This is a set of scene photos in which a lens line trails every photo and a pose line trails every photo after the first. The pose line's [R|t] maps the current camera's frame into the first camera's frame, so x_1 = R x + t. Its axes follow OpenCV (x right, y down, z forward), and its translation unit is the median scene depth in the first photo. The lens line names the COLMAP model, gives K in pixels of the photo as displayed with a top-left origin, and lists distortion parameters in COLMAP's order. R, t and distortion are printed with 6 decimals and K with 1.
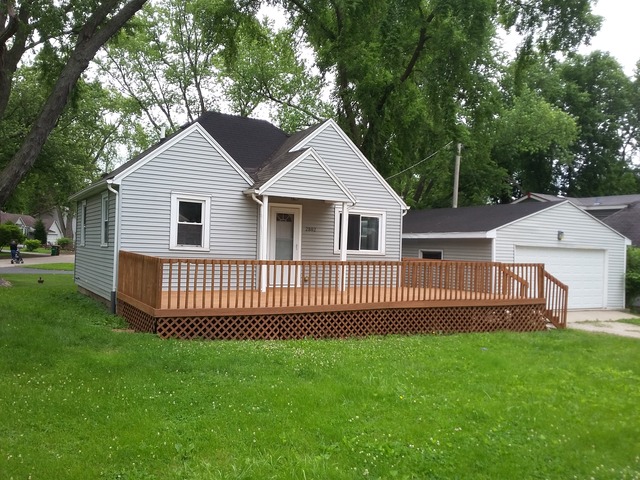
lens RADIAL K [[581.6, 0, 320.0], [0, 581.6, 240.0], [0, 0, 1]] dist [0.002677, 0.004174]
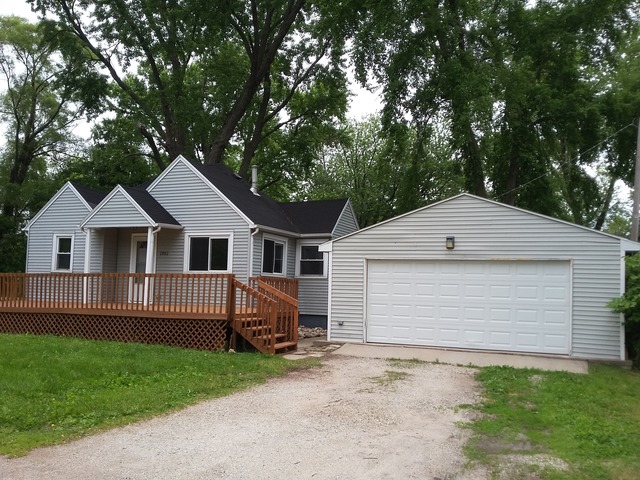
lens RADIAL K [[581.6, 0, 320.0], [0, 581.6, 240.0], [0, 0, 1]] dist [0.002677, 0.004174]
pose [[0.629425, -0.076426, -0.773294, 1.041549], [0.014544, 0.996136, -0.086612, 0.058562], [0.776925, 0.043269, 0.628104, 0.488460]]
